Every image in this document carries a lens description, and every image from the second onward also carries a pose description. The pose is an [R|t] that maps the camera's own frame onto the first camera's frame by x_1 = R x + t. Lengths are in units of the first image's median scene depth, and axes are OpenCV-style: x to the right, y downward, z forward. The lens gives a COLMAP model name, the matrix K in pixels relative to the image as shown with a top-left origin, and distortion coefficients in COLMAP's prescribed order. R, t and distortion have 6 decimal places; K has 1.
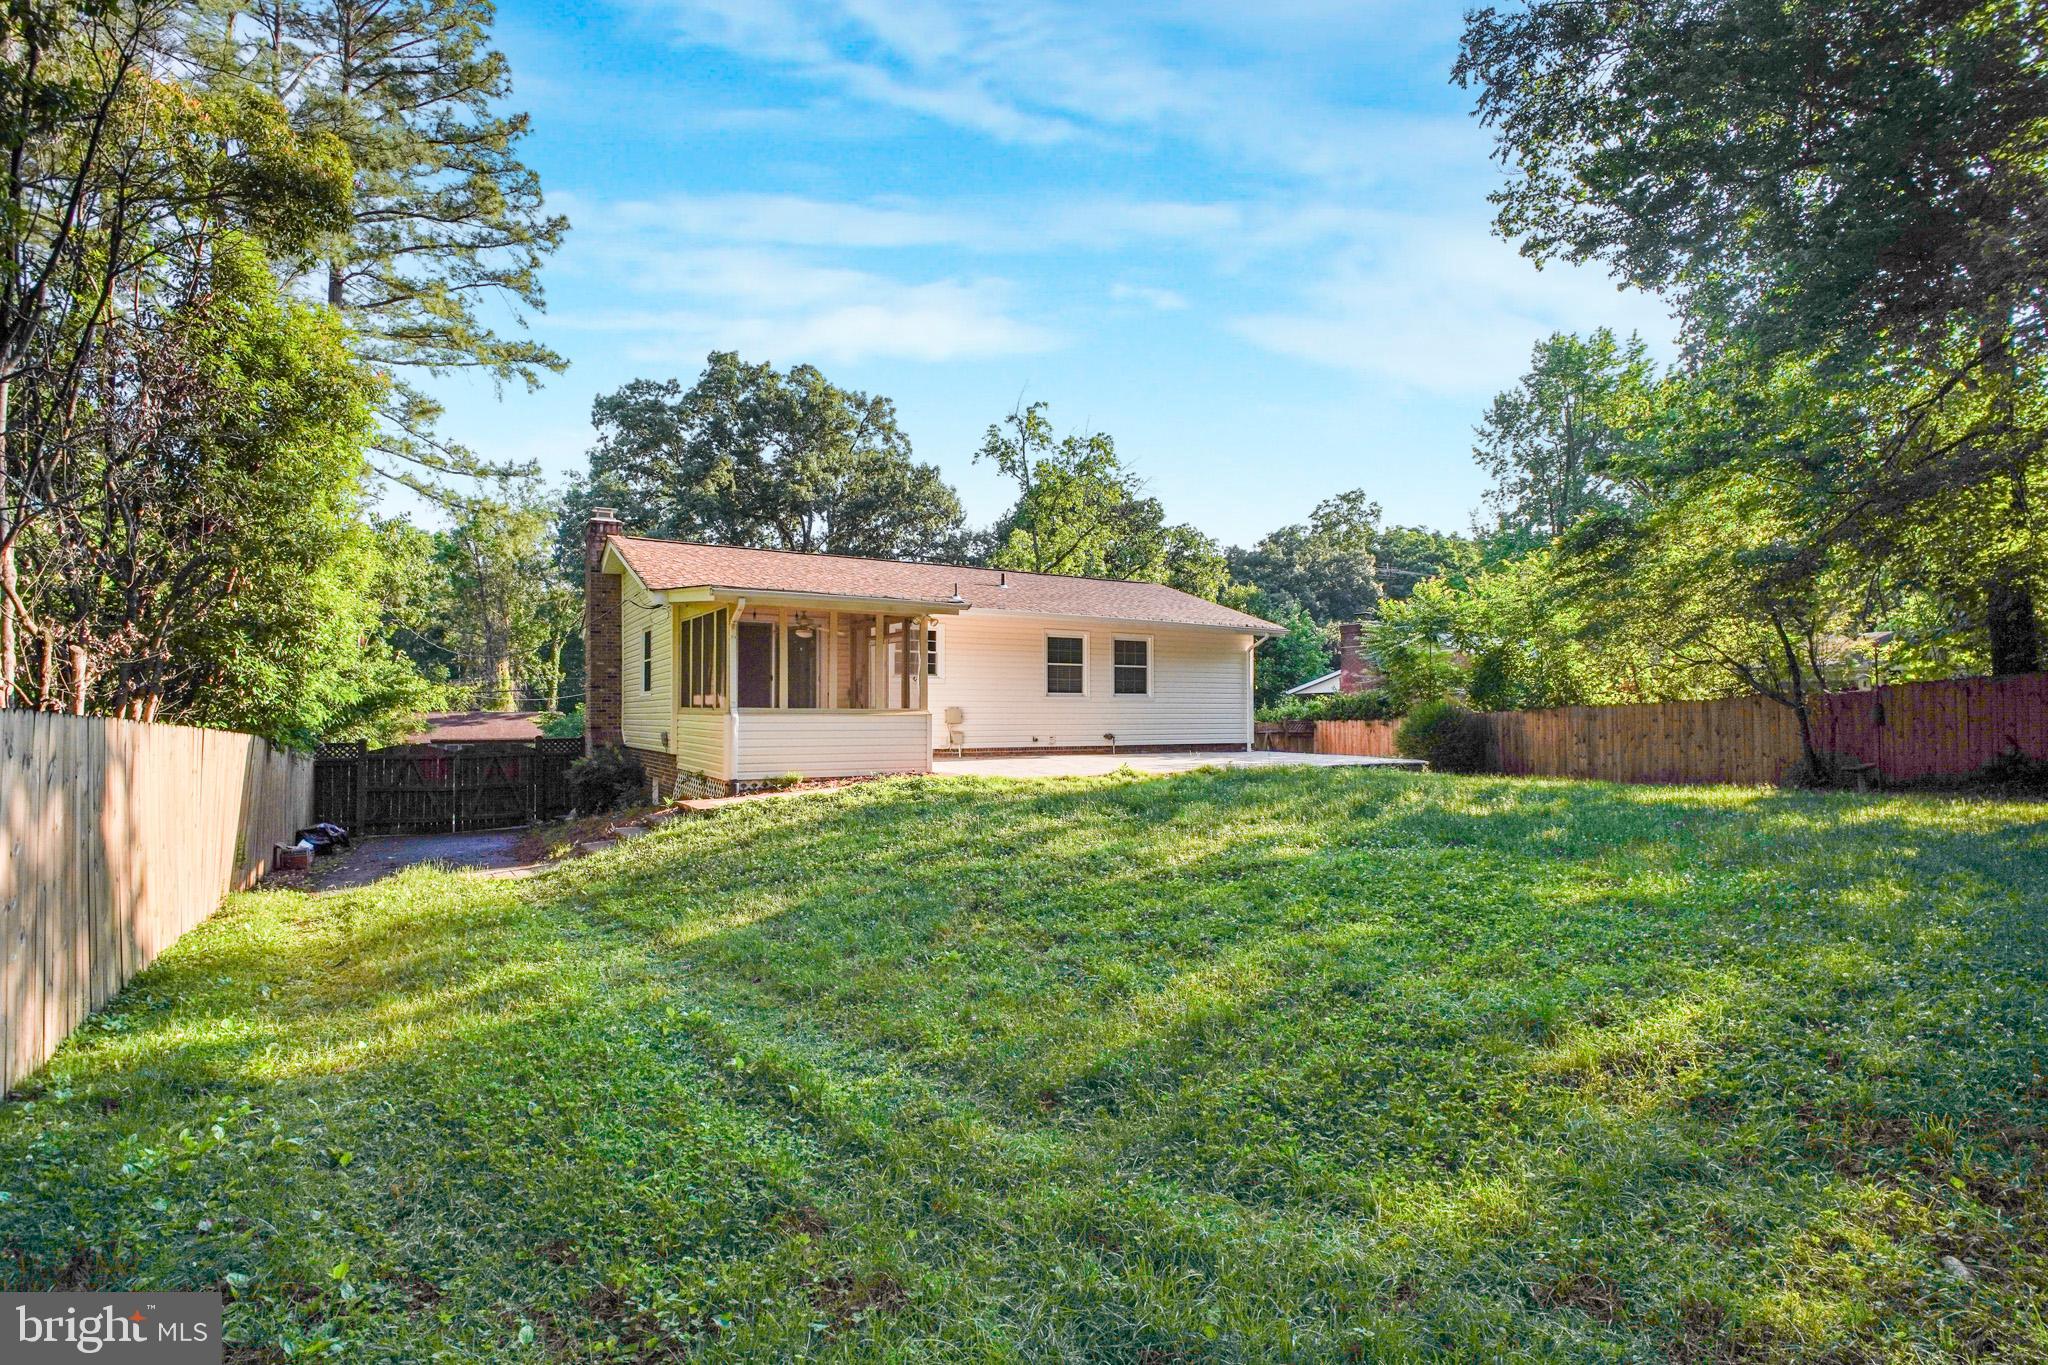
lens RADIAL K [[954.2, 0, 1012.7], [0, 954.2, 696.9], [0, 0, 1]] dist [-0.012001, -0.009093]
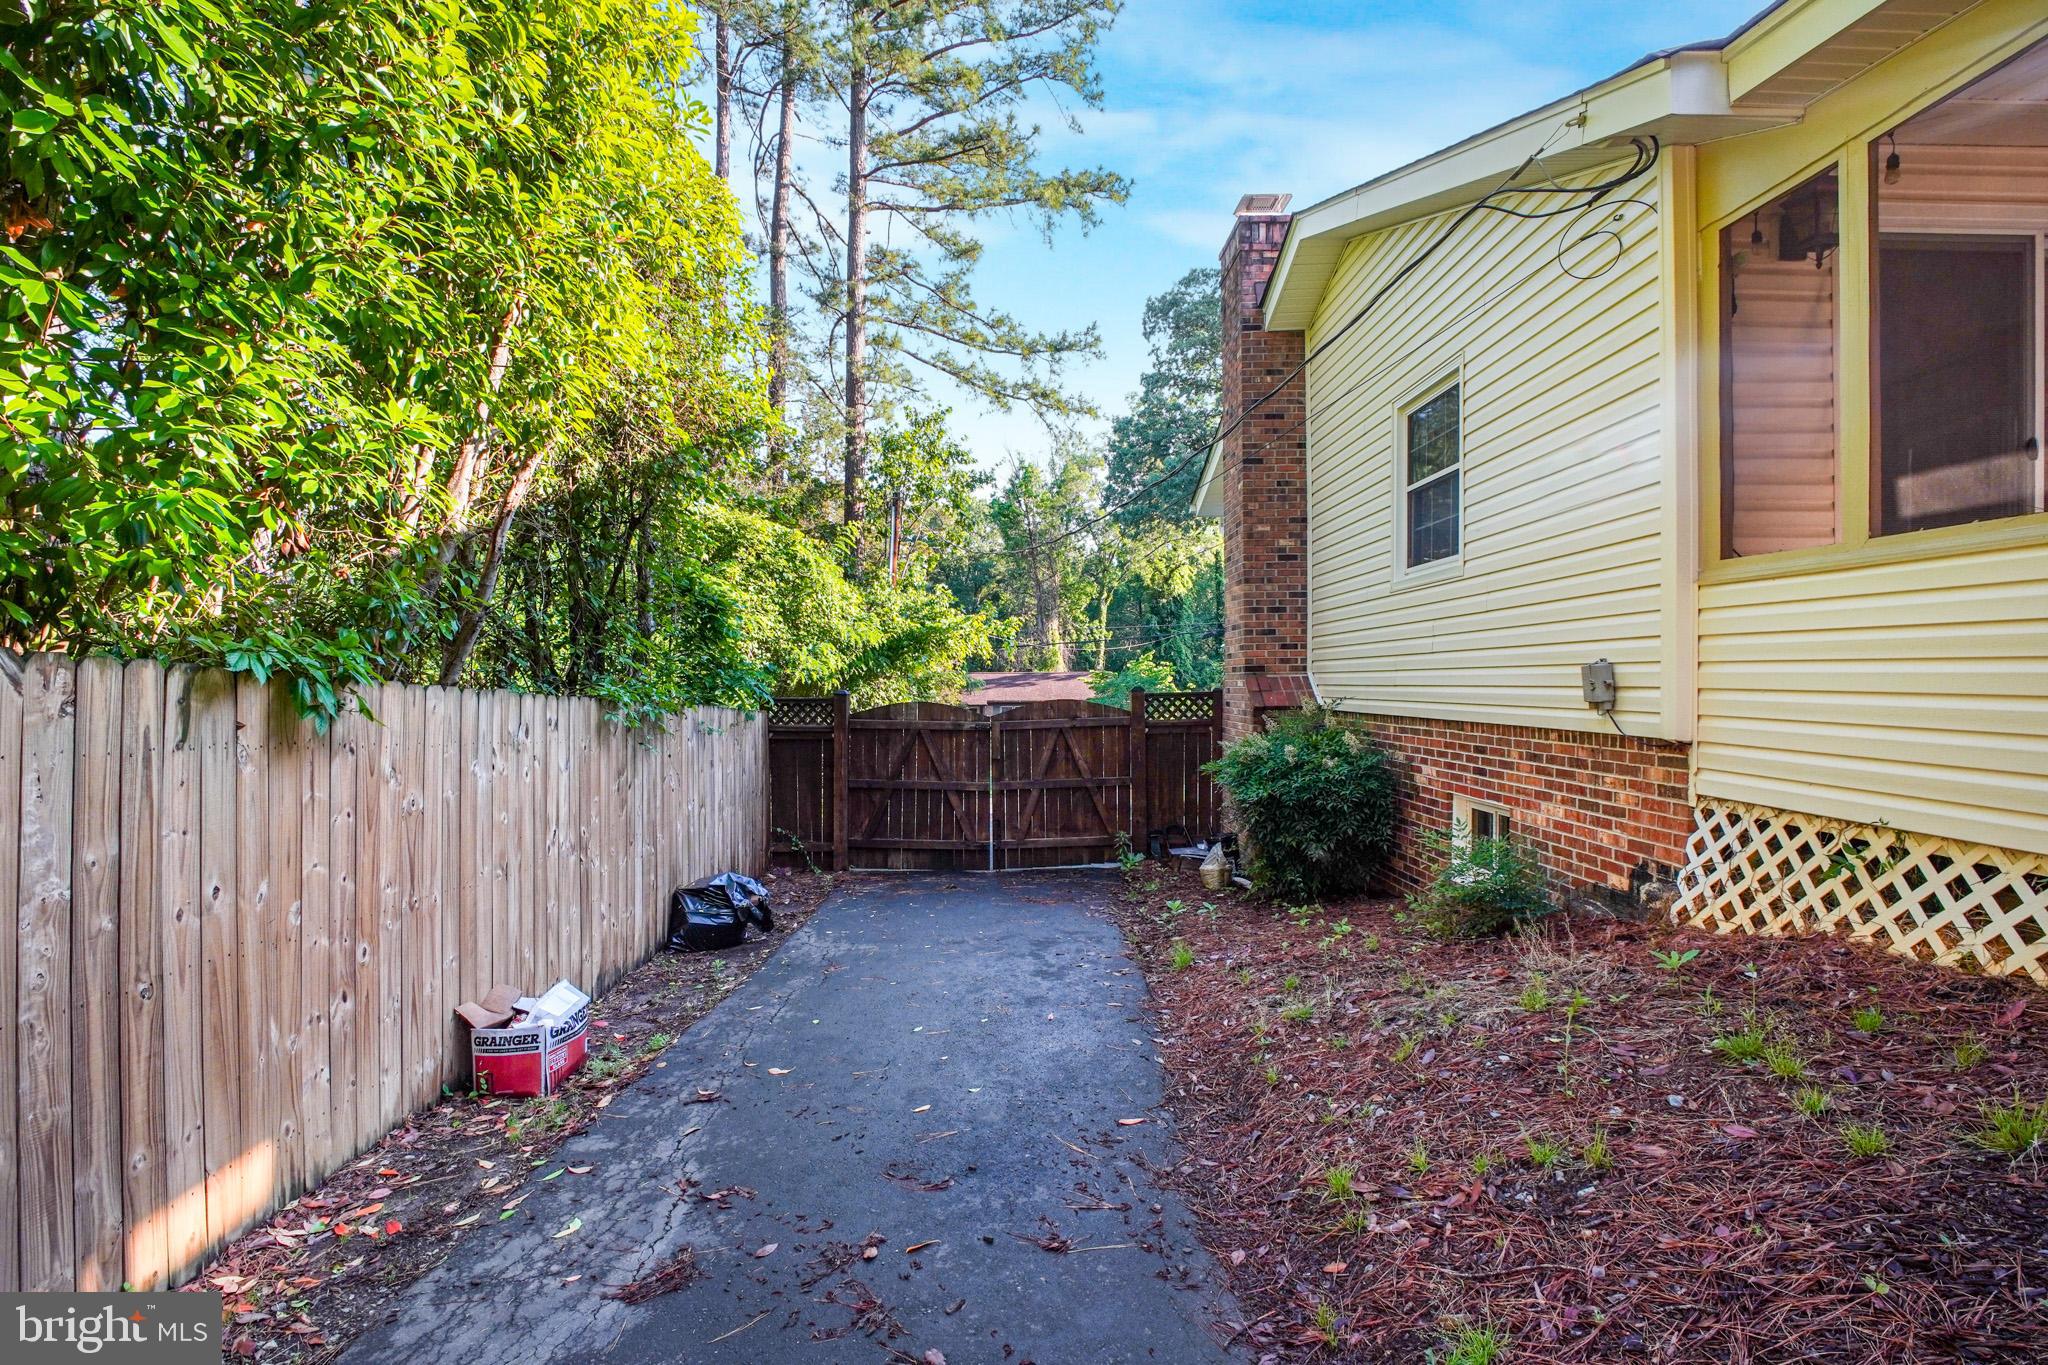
lens RADIAL K [[954.2, 0, 1012.7], [0, 954.2, 696.9], [0, 0, 1]] dist [-0.012001, -0.009093]
pose [[0.862270, 0.006788, -0.506403, -0.181780], [0.010857, 0.999433, 0.031883, 0.017579], [0.506332, -0.032990, 0.861707, 0.323367]]
